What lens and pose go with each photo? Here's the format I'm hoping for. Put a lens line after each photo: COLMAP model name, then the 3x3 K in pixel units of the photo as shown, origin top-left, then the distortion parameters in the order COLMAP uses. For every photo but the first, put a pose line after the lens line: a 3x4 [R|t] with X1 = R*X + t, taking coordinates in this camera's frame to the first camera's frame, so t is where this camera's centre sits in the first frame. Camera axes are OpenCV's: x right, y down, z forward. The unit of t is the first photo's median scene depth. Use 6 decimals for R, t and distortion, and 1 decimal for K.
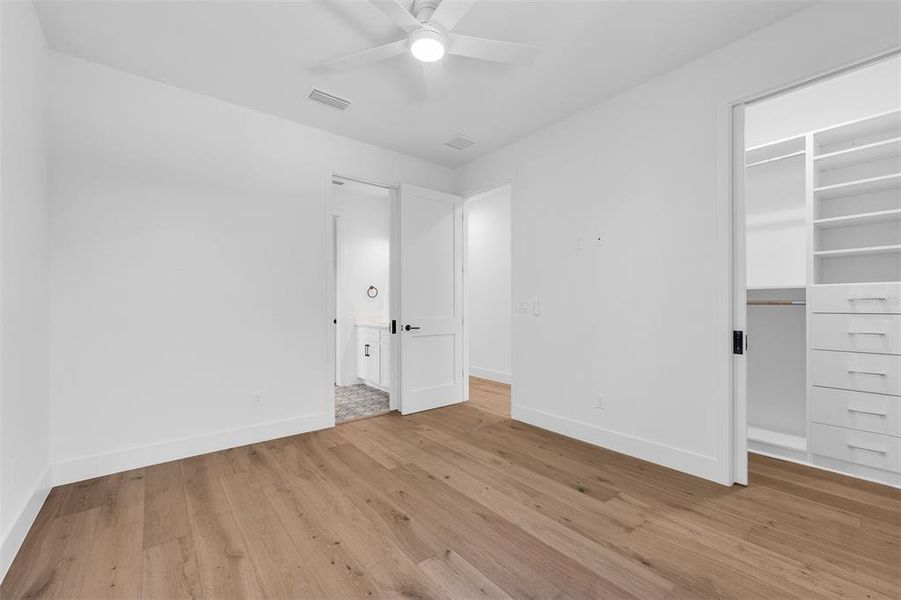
lens RADIAL K [[365.3, 0, 447.5], [0, 365.3, 302.0], [0, 0, 1]] dist [0.007510, -0.000013]
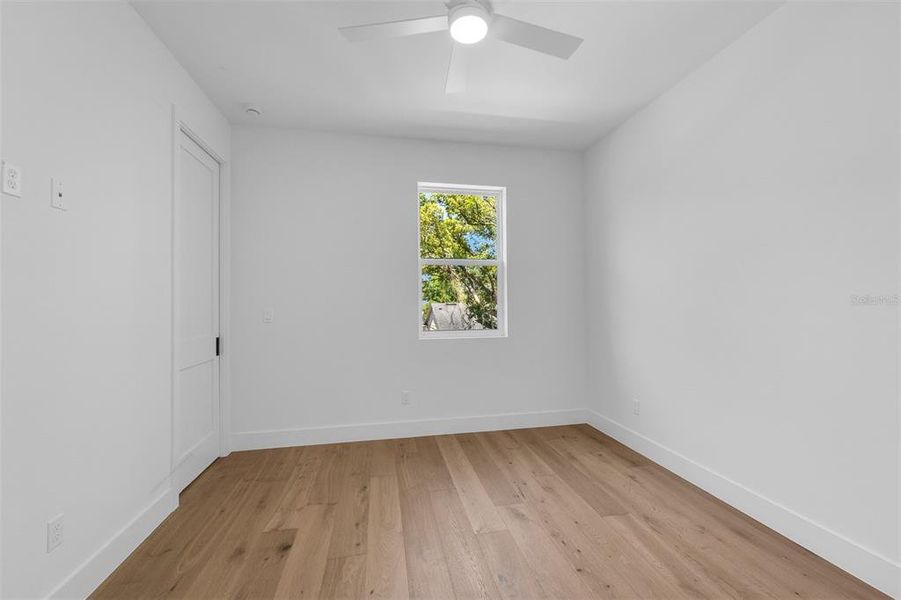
lens RADIAL K [[365.3, 0, 447.5], [0, 365.3, 302.0], [0, 0, 1]] dist [0.007510, -0.000013]
pose [[-0.878746, 0.012780, 0.477118, -0.430108], [0.009012, 0.999908, -0.010183, -0.038825], [-0.477204, -0.004649, -0.878780, 1.860637]]
